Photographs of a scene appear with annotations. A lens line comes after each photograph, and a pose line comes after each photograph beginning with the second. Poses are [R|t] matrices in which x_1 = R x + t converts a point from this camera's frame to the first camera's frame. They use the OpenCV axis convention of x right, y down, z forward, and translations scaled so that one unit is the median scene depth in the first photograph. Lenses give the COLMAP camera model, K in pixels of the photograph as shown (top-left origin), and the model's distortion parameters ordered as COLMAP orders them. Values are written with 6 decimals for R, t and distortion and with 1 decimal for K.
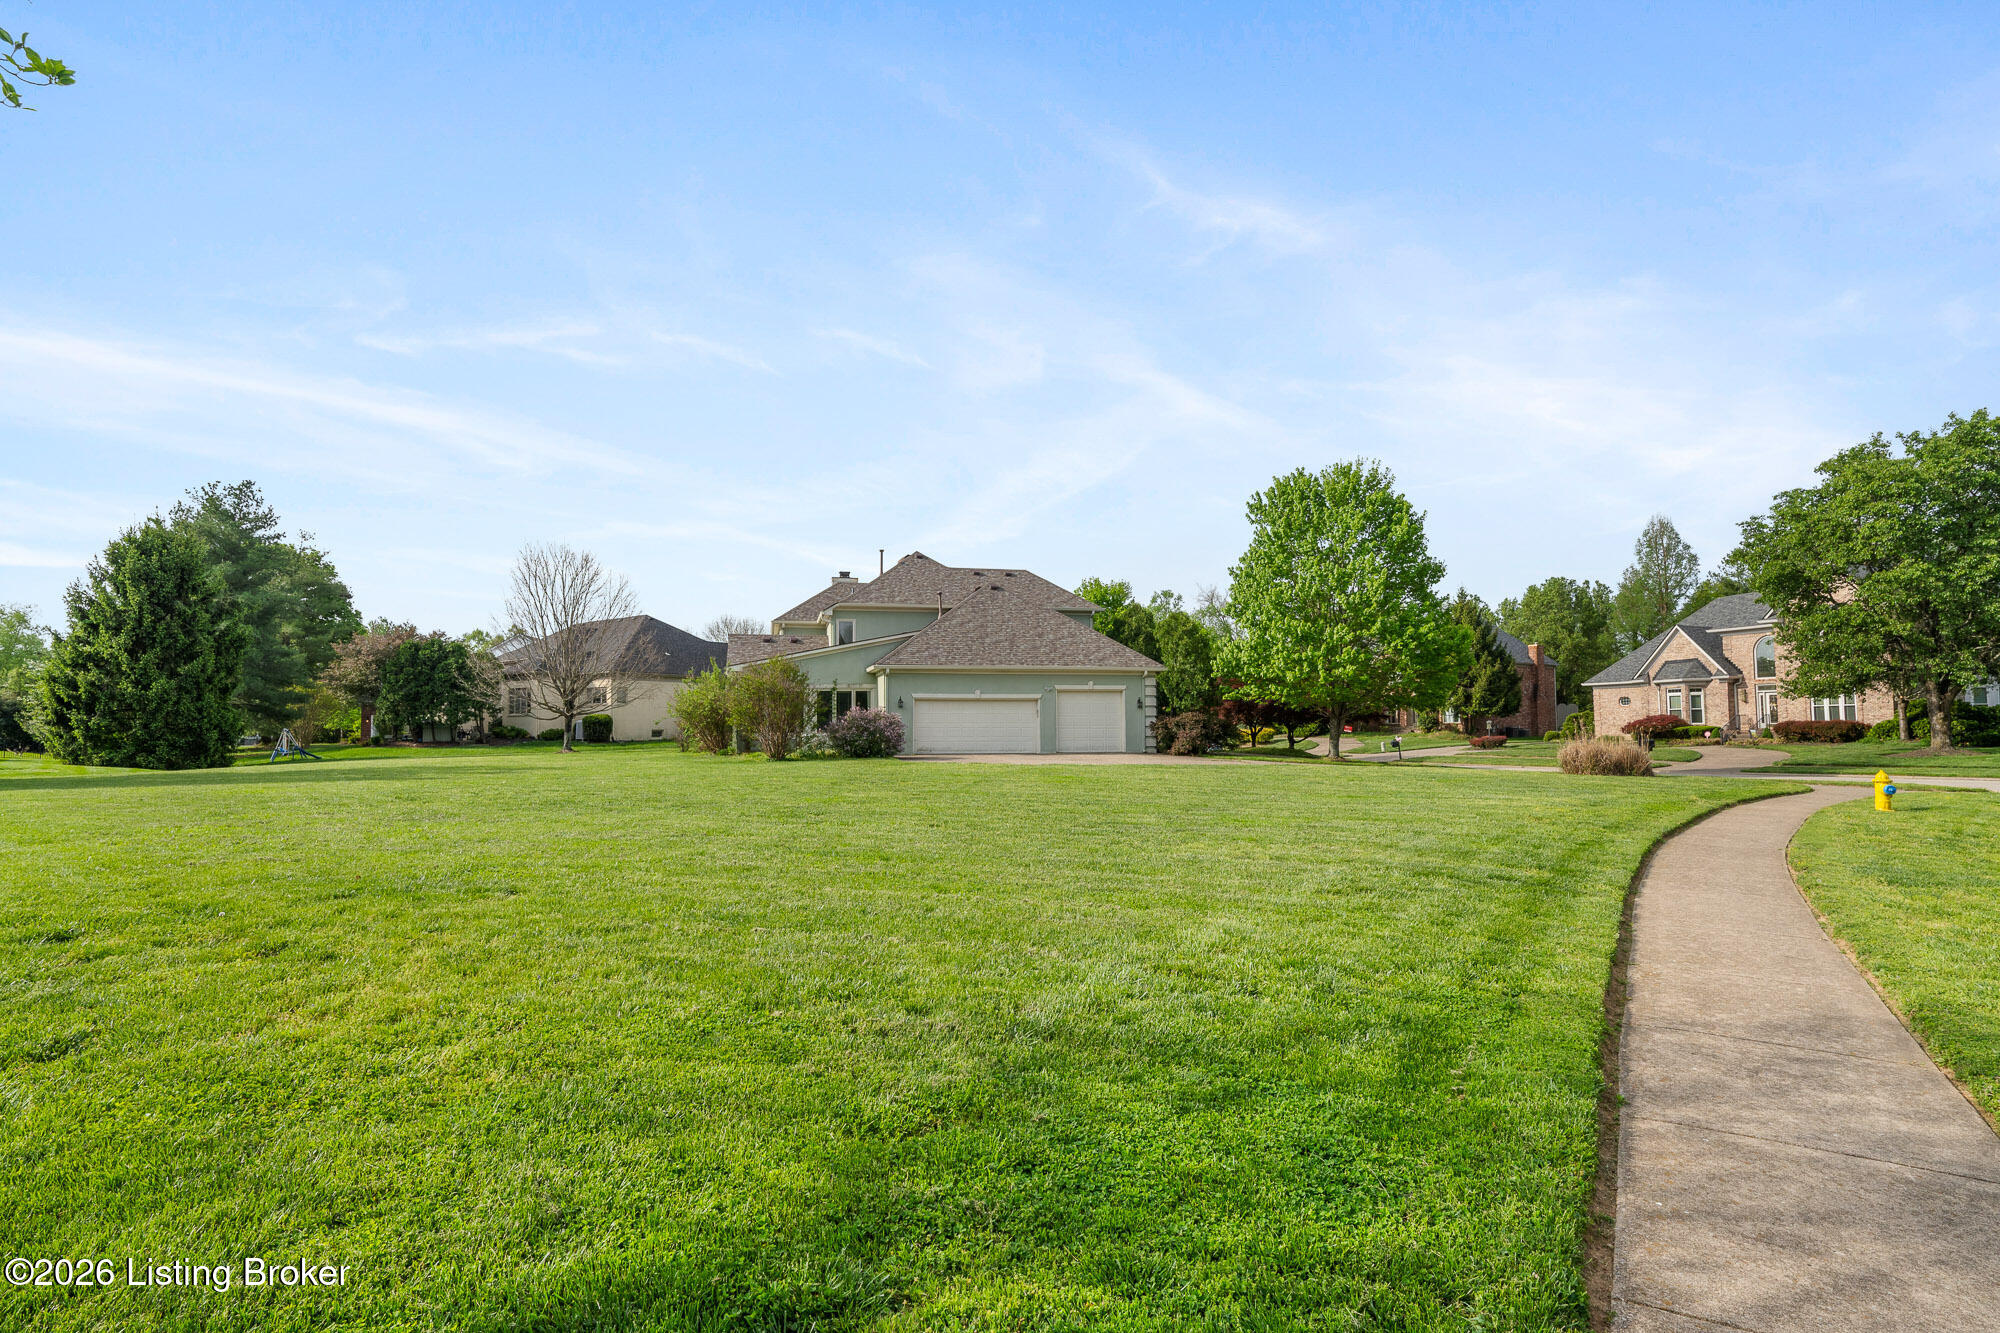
lens RADIAL K [[1037.1, 0, 1000.3], [0, 1037.1, 665.9], [0, 0, 1]] dist [-0.000395, -0.000069]
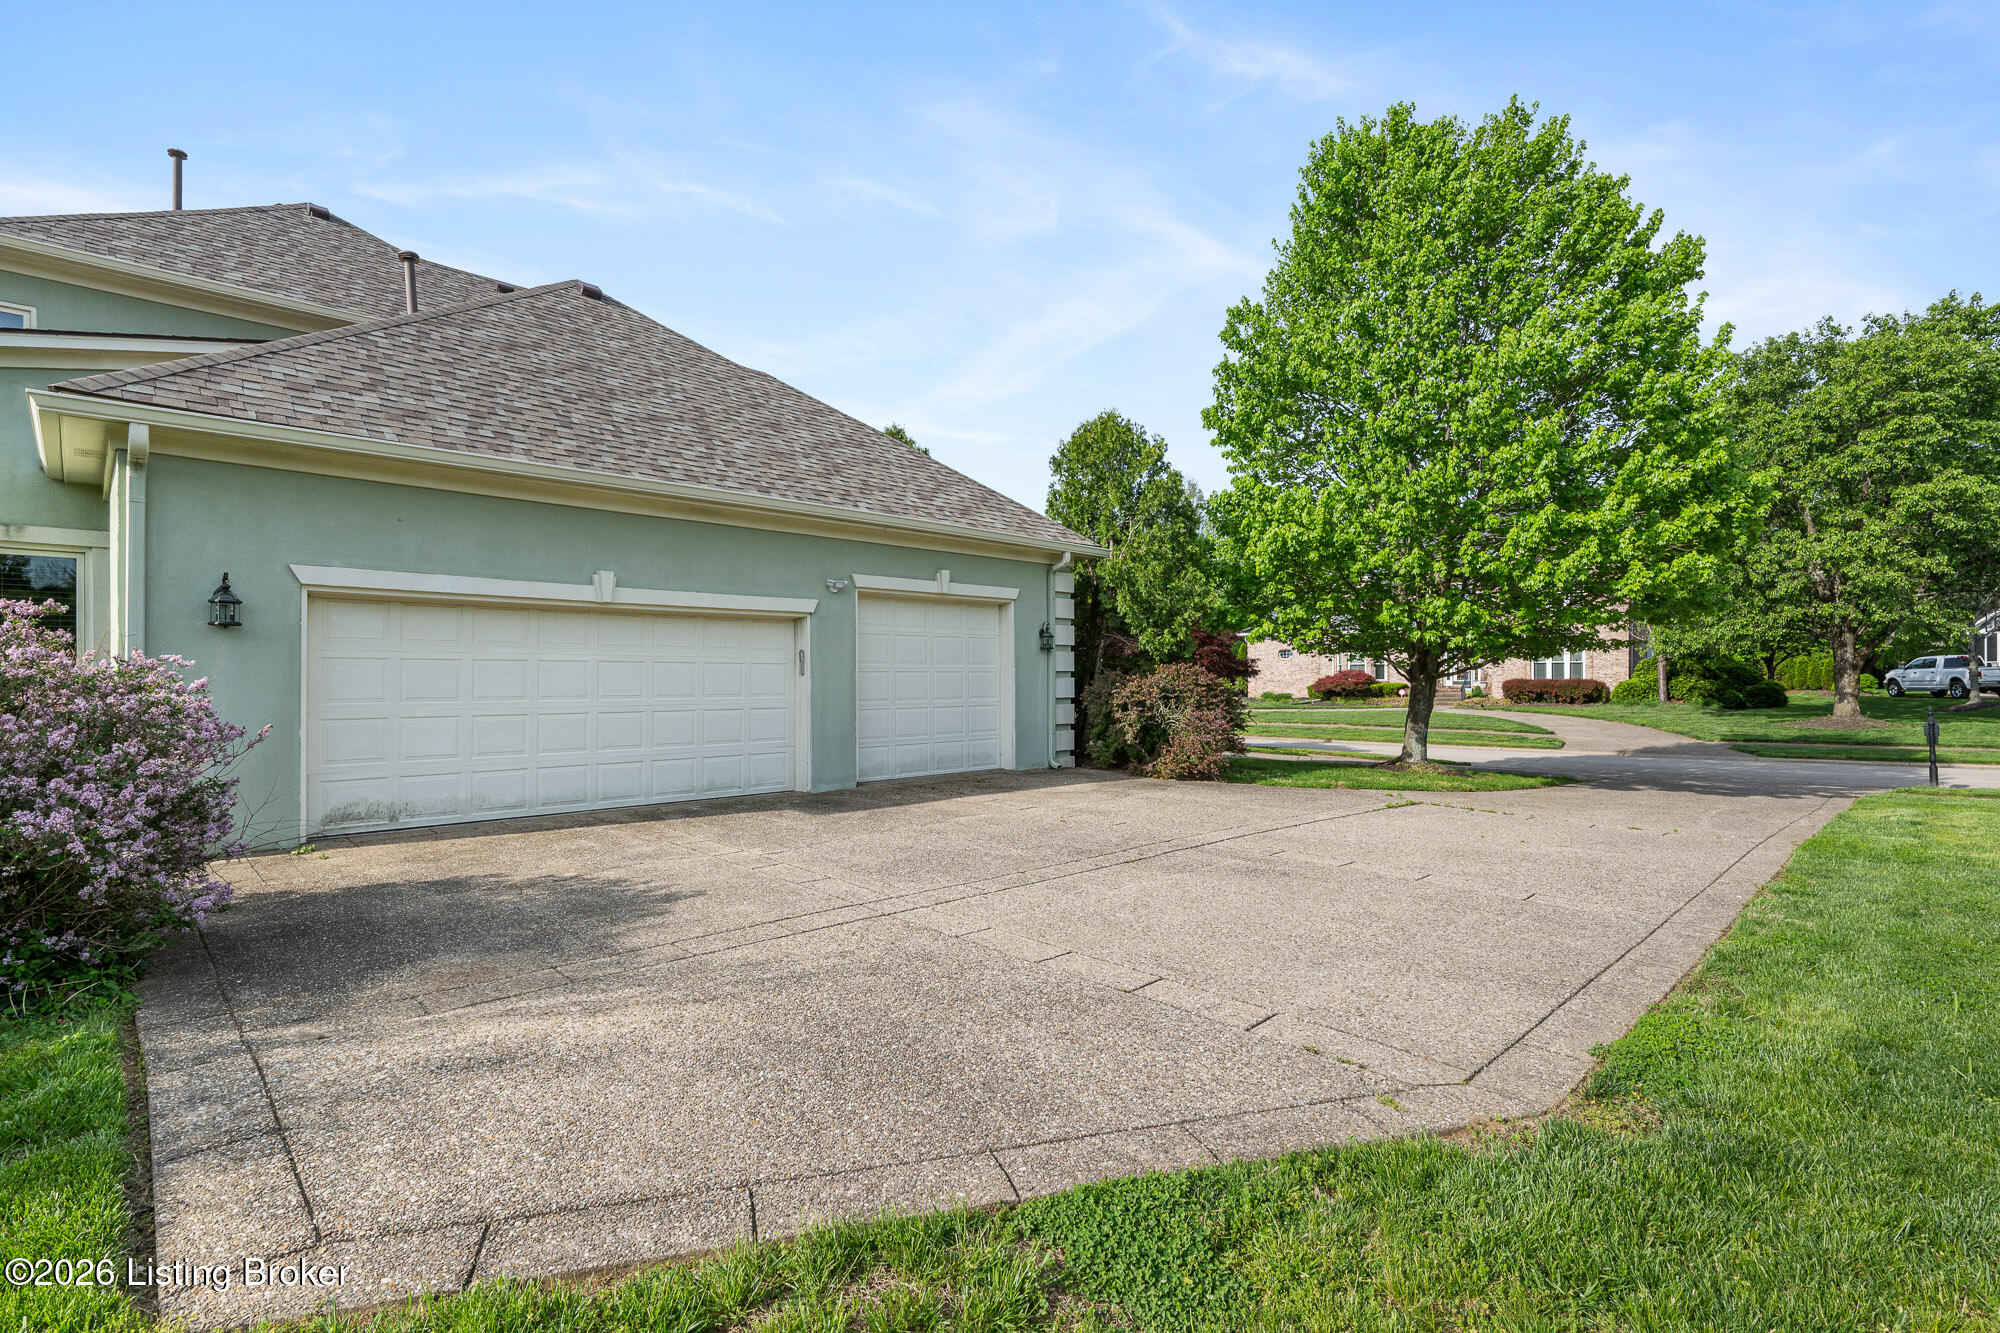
lens RADIAL K [[978.1, 0, 1000.3], [0, 978.1, 672.6], [0, 0, 1]] dist [-0.000517, -0.000144]
pose [[0.857355, 0.004618, 0.514704, -0.060185], [-0.031986, 0.998505, 0.044321, 0.033239], [-0.513730, -0.054463, 0.856221, 0.706489]]
